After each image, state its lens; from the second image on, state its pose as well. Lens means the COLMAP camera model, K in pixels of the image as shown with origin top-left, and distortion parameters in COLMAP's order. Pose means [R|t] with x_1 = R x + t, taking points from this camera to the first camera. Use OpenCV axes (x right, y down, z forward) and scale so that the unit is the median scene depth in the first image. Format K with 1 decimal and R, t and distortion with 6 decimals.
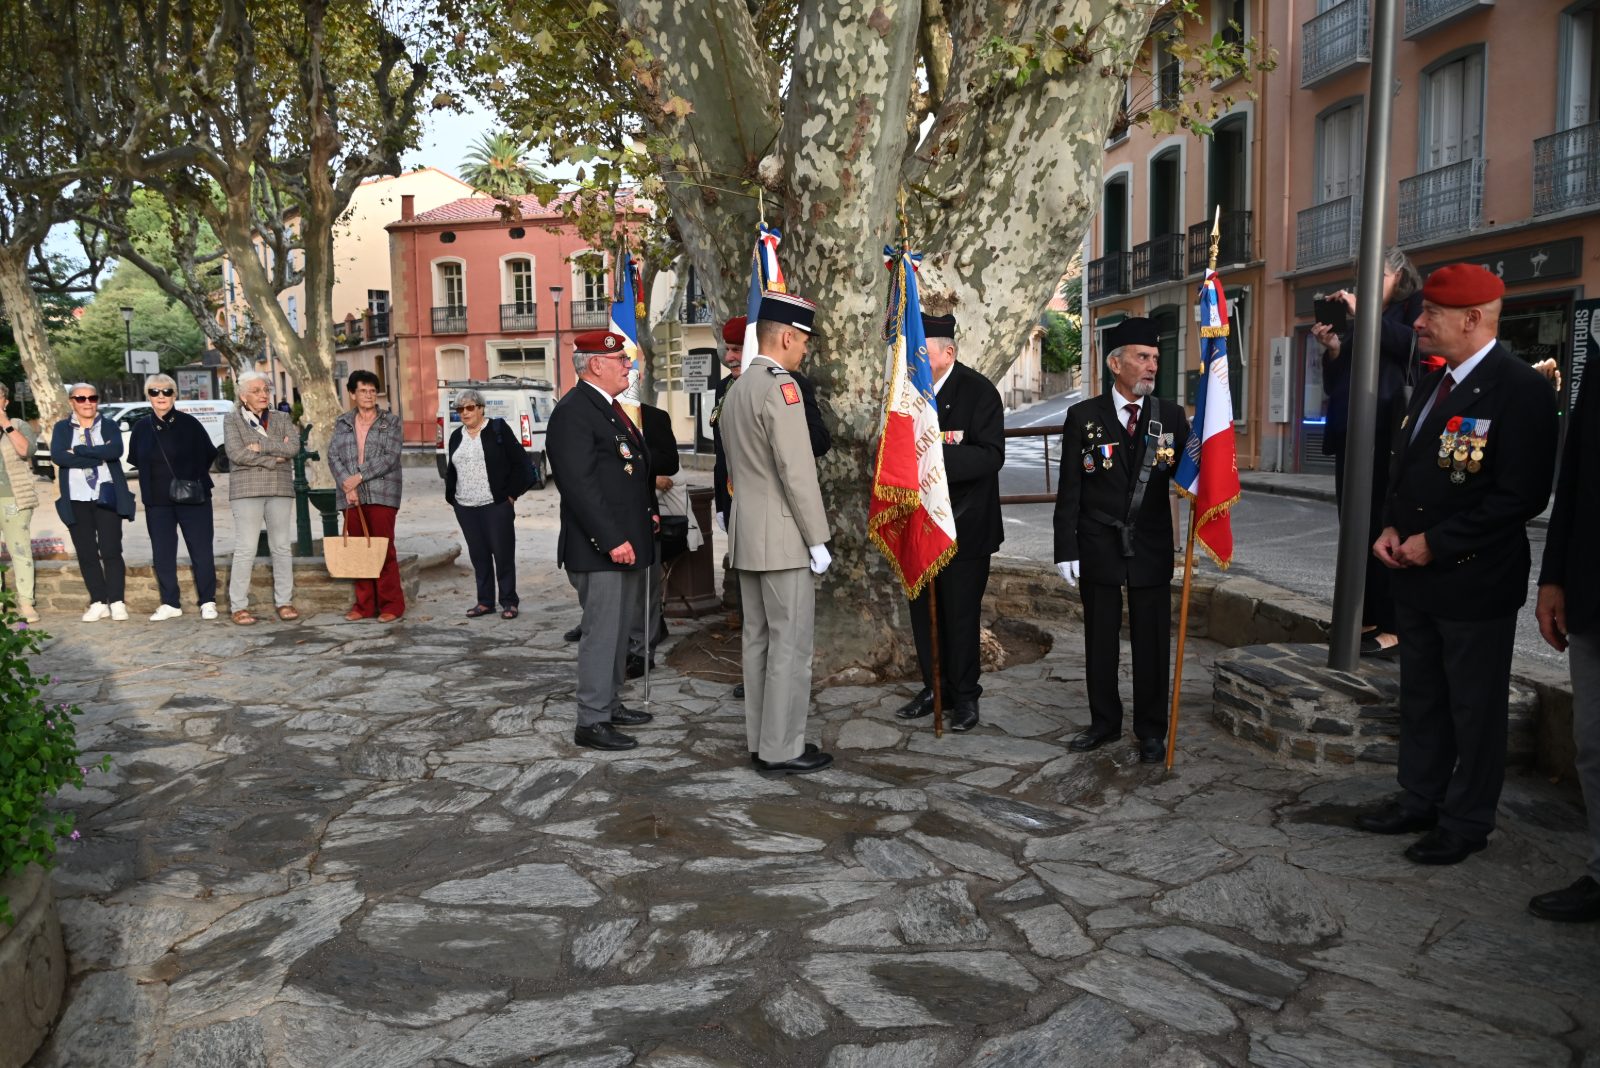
lens RADIAL K [[1069.5, 0, 800.0], [0, 1069.5, 534.0], [0, 0, 1]] dist [-0.043064, 0.004018]
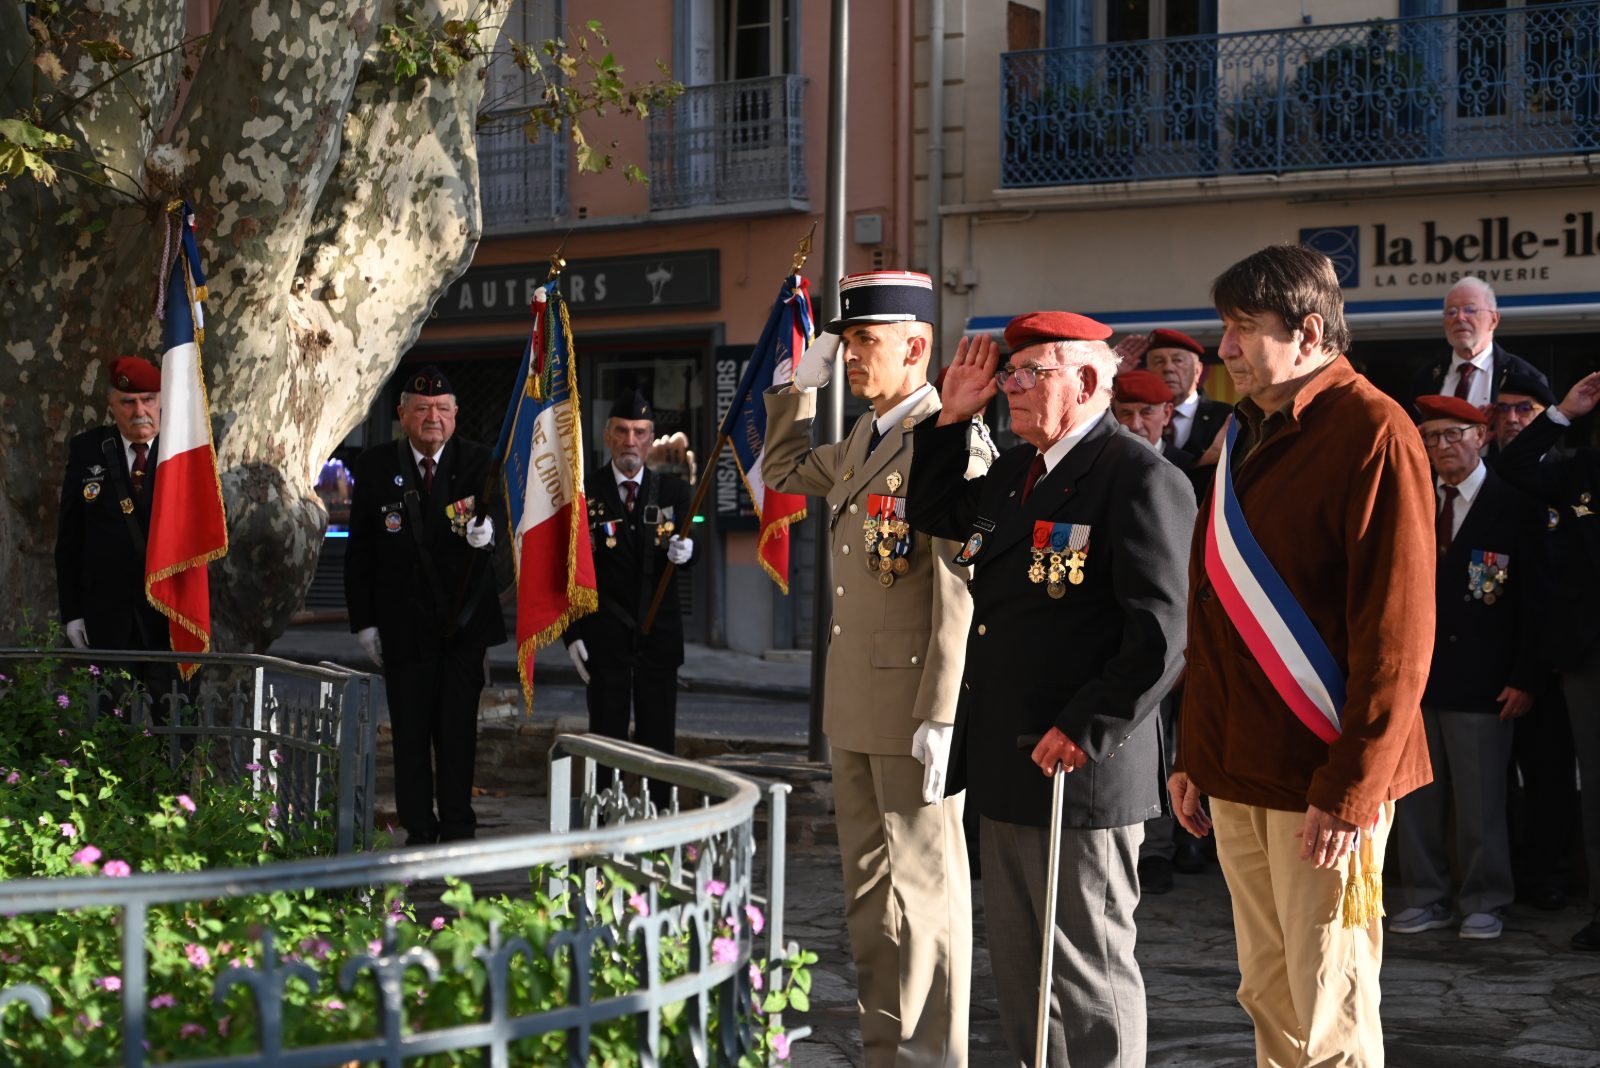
lens RADIAL K [[2763.6, 0, 800.0], [0, 2763.6, 534.0], [0, 0, 1]] dist [0.006302, 0.121020]
pose [[0.726859, 0.009718, 0.686718, -1.160224], [0.068722, 0.993852, -0.086804, 0.135283], [-0.683340, 0.110287, 0.721723, -0.775943]]
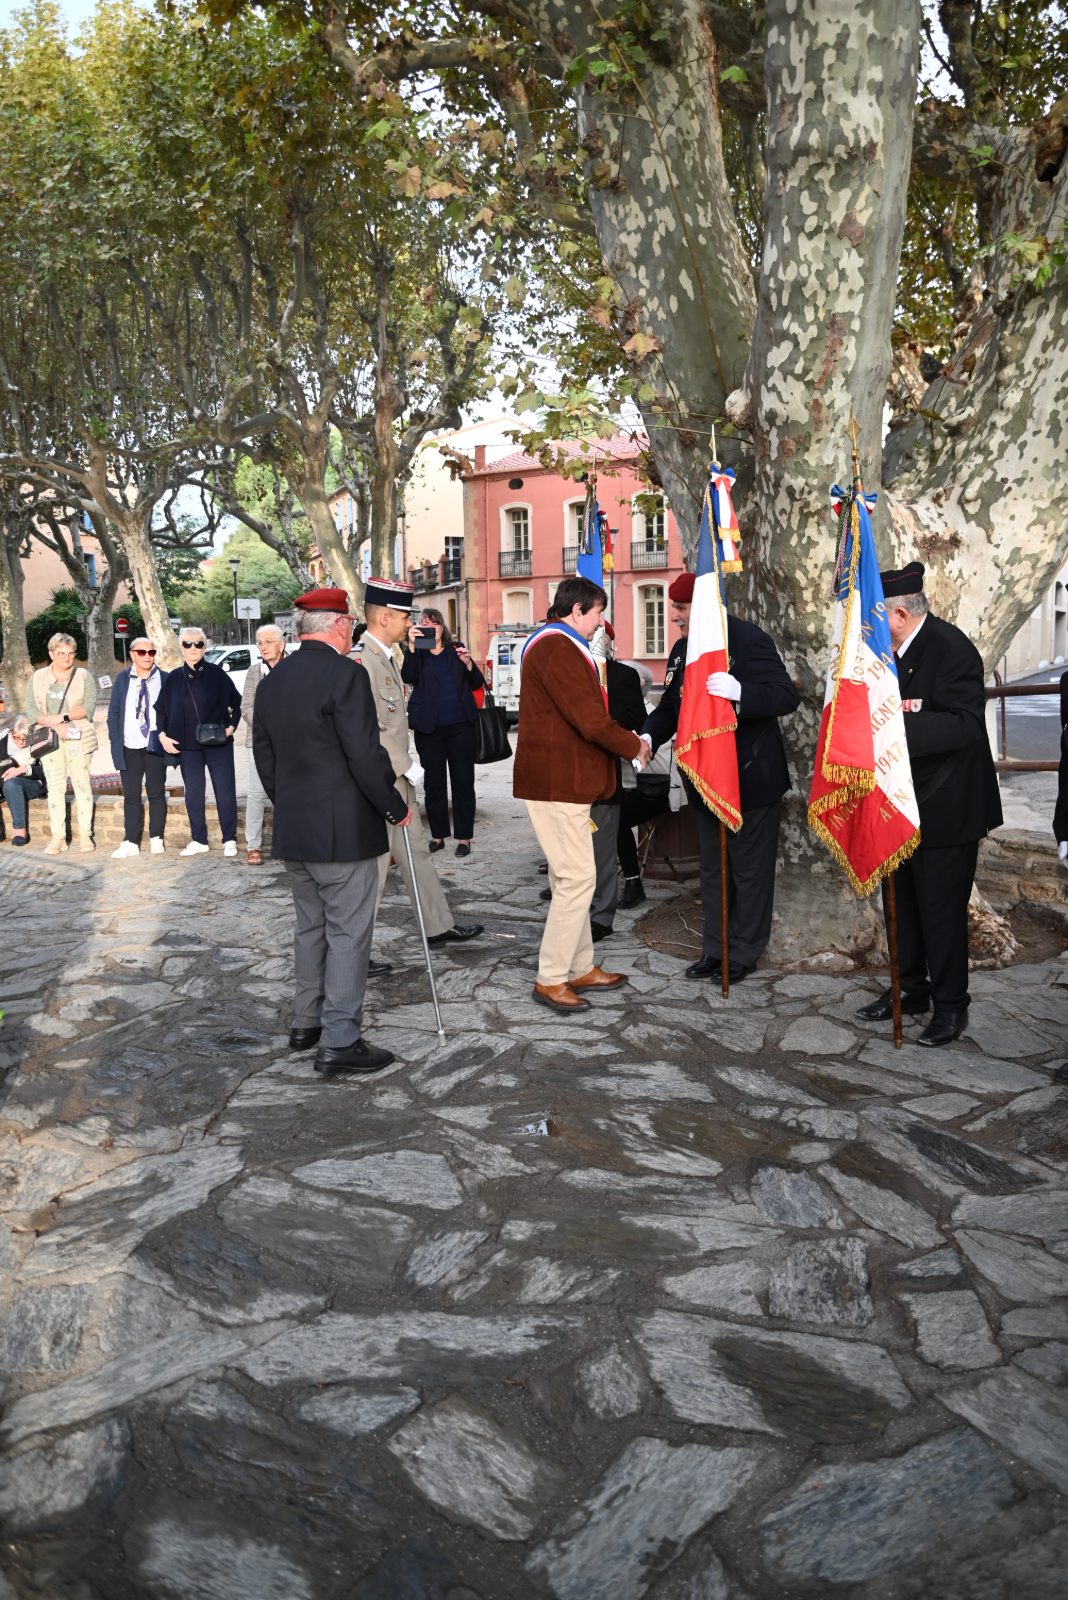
lens RADIAL K [[1070.7, 0, 542.3], [0, 1070.7, 786.7], [0, 0, 1]] dist [-0.050342, 0.004759]
pose [[0.955036, 0.032471, -0.294706, 0.100253], [-0.028483, 0.999436, 0.017813, -0.029876], [0.295118, -0.008617, 0.955422, 0.085962]]
